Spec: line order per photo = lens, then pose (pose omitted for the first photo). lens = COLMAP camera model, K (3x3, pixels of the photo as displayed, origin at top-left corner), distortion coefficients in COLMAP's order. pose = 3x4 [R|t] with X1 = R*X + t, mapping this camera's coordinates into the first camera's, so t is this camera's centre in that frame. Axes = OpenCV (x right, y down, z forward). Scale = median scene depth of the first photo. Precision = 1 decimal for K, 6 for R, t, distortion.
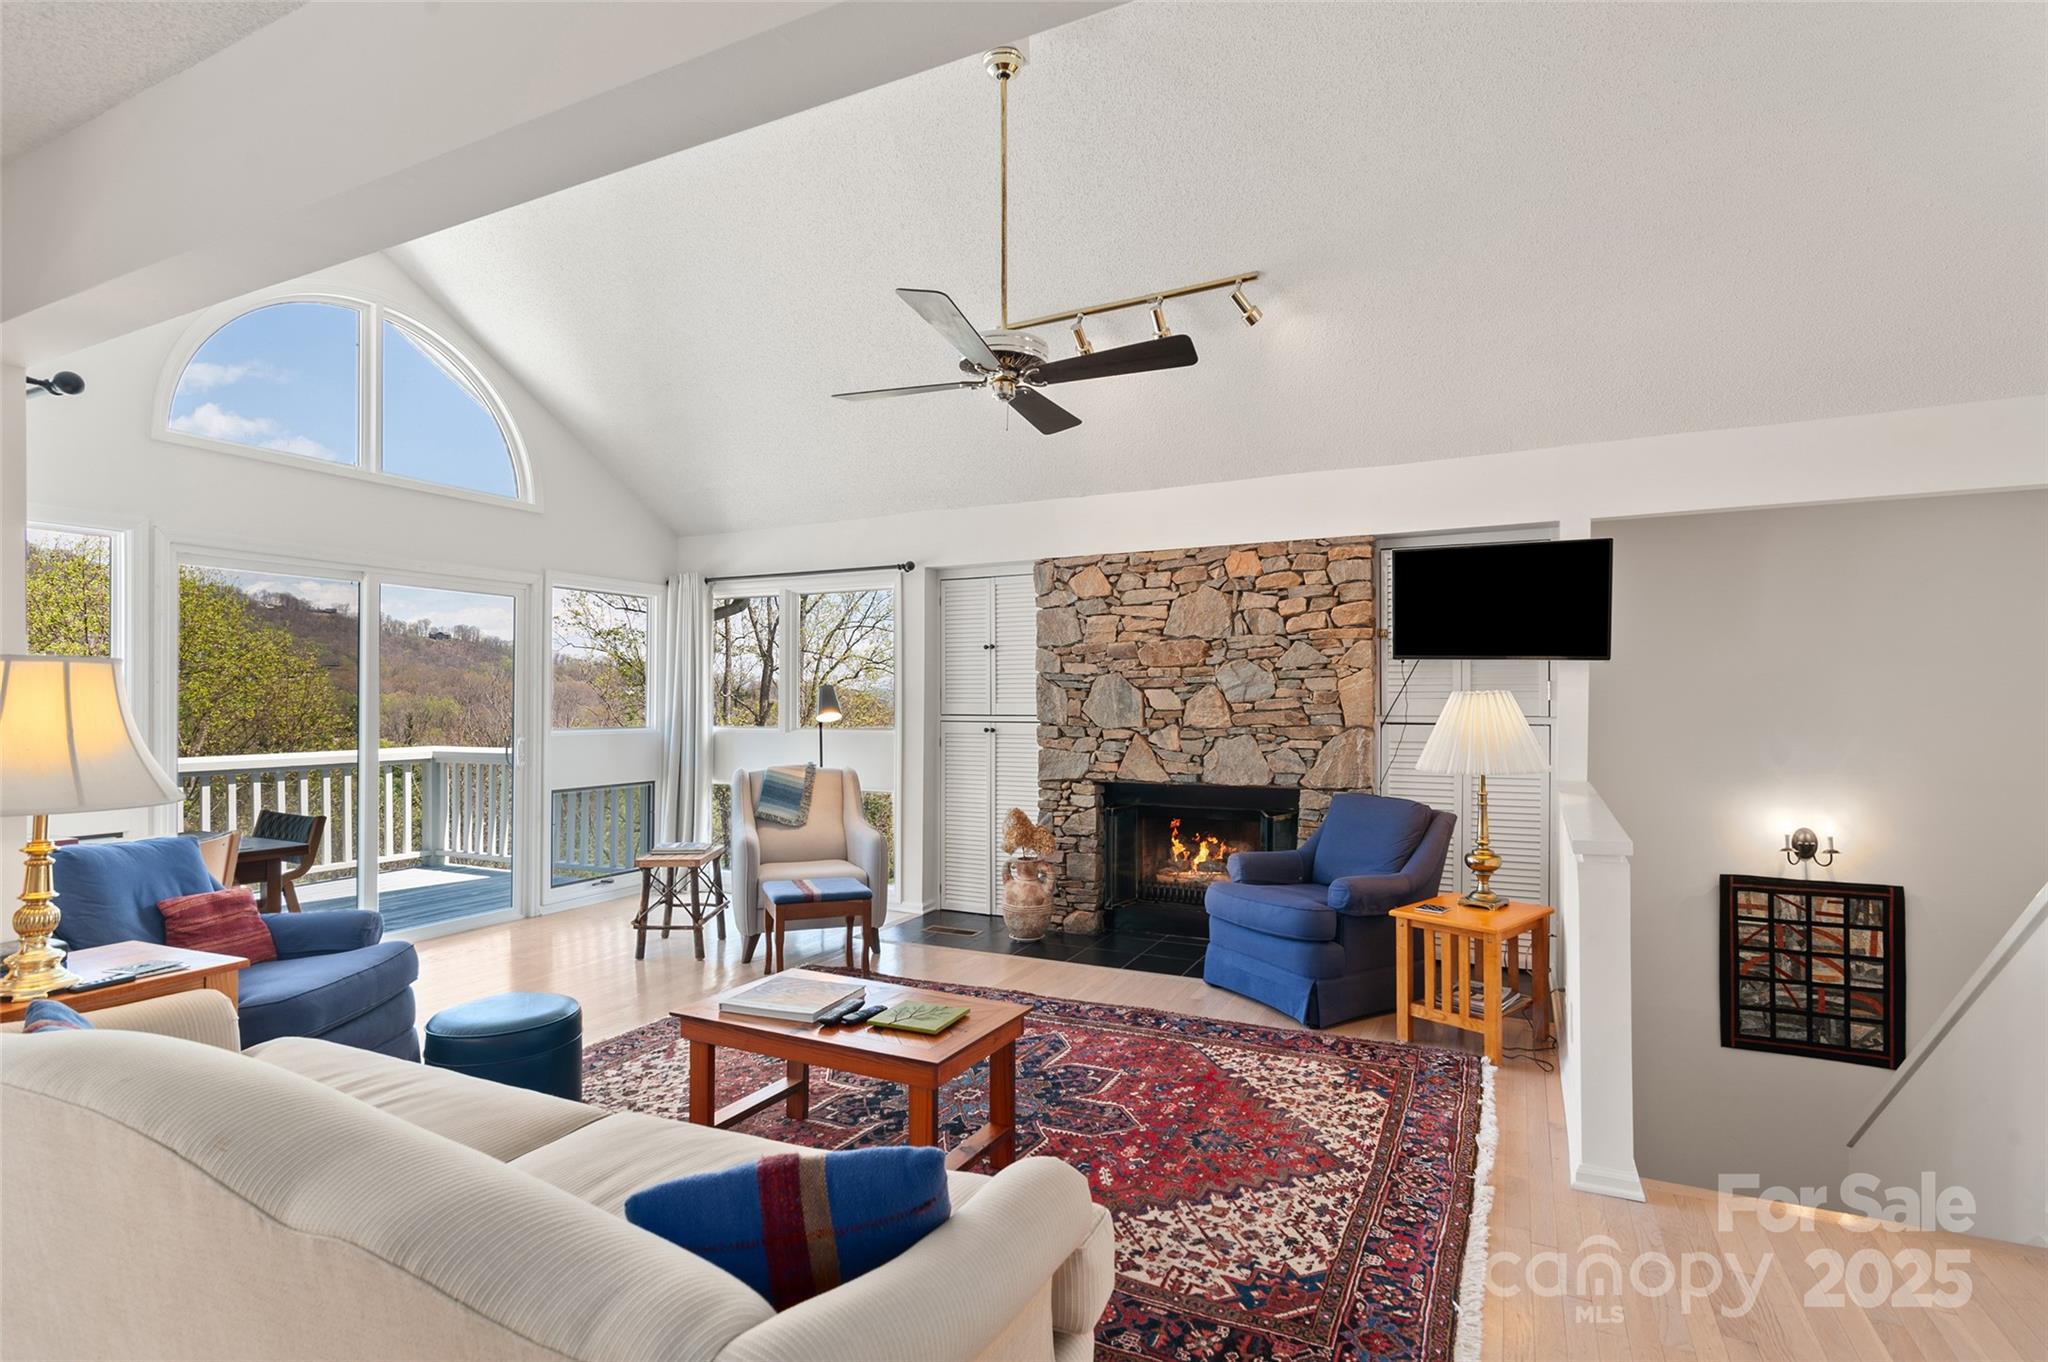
lens RADIAL K [[985.4, 0, 1022.0], [0, 985.4, 698.1], [0, 0, 1]] dist [0.009201, -0.002384]
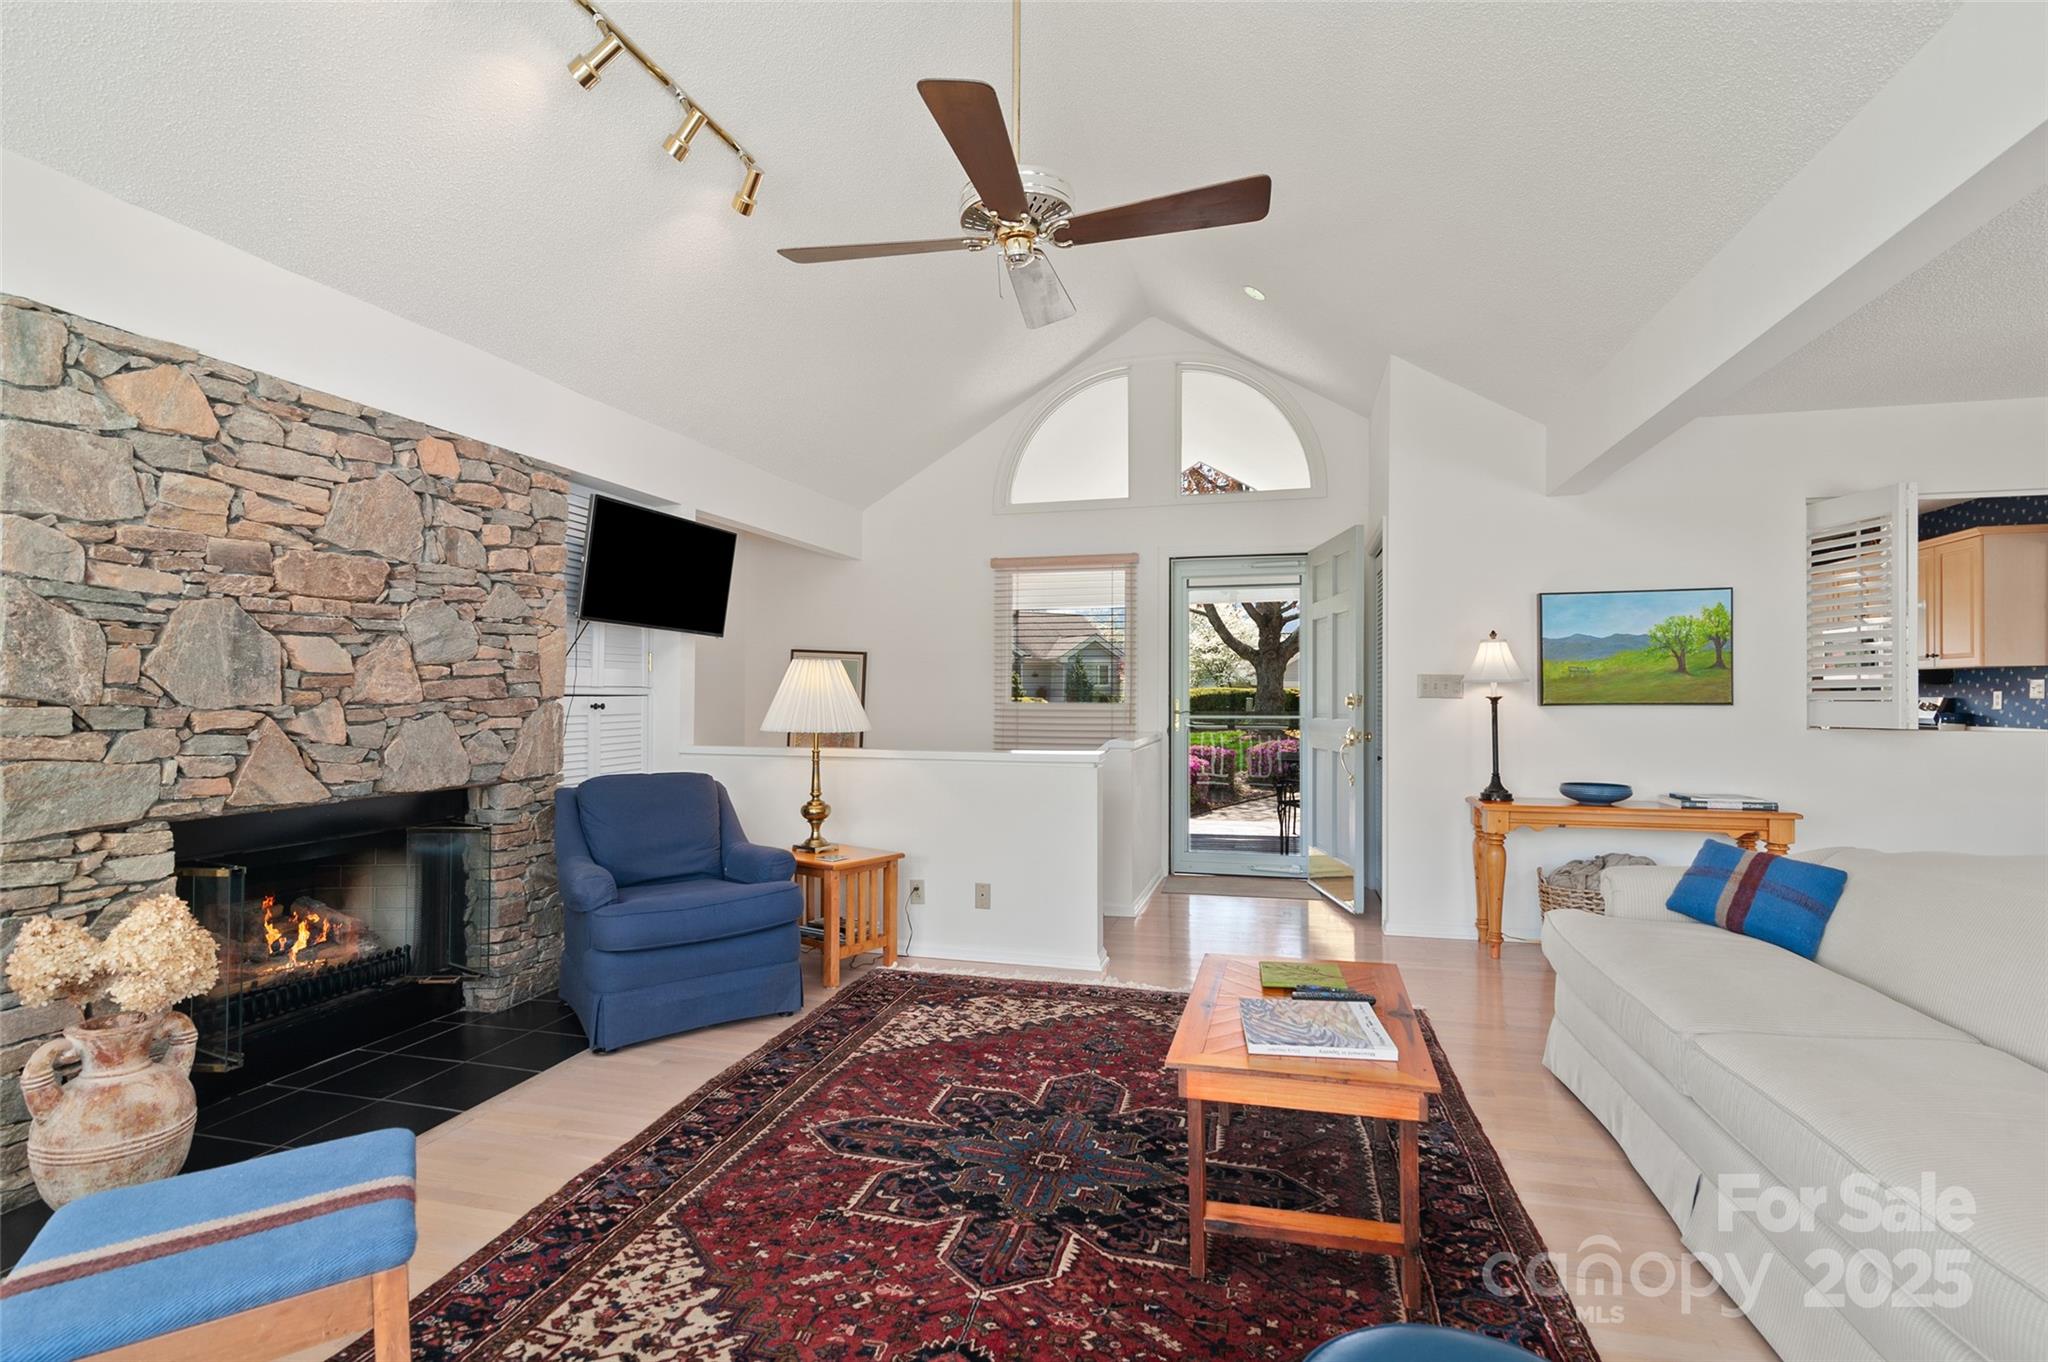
lens RADIAL K [[985.4, 0, 1023.1], [0, 985.4, 690.6], [0, 0, 1]] dist [0.009201, -0.002384]
pose [[-0.197434, 0.006337, 0.980296, -0.481870], [0.000322, 0.999979, -0.006399, 0.025255], [-0.980316, -0.000948, -0.197432, 0.704165]]
